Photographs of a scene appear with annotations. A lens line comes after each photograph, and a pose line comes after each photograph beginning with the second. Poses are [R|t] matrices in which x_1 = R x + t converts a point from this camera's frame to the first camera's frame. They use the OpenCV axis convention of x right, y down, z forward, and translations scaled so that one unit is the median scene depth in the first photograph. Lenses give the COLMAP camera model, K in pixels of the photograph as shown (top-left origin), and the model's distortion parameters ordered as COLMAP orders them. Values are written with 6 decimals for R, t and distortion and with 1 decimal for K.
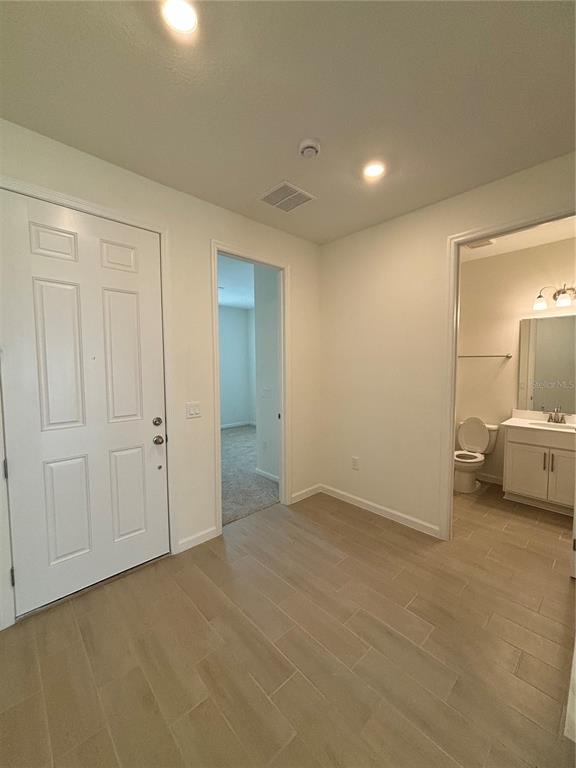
lens RADIAL K [[308.7, 0, 288.8], [0, 308.7, 384.3], [0, 0, 1]] dist [0.001129, -0.000359]
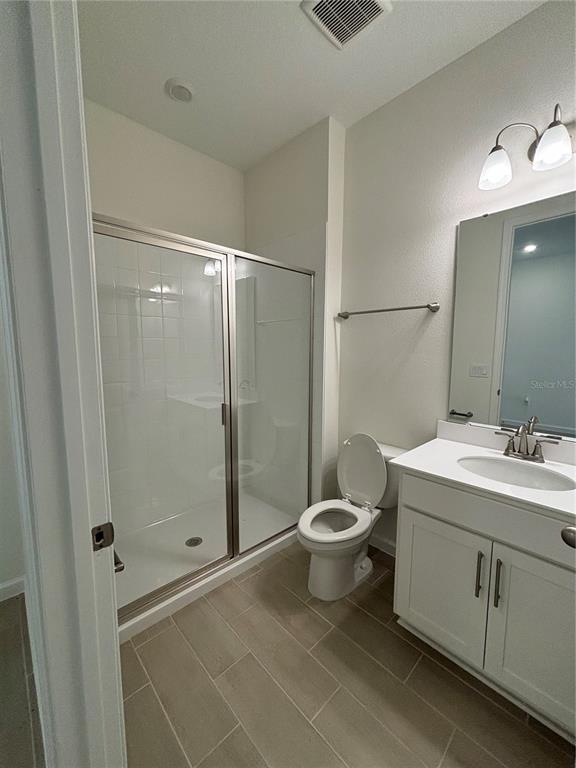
lens RADIAL K [[308.7, 0, 287.5], [0, 308.7, 382.9], [0, 0, 1]] dist [0.001129, -0.000359]
pose [[0.999978, 0.006445, -0.001589, 0.536712], [-0.006356, 0.998676, 0.051043, 0.000263], [0.001916, -0.051031, 0.998695, 0.575032]]
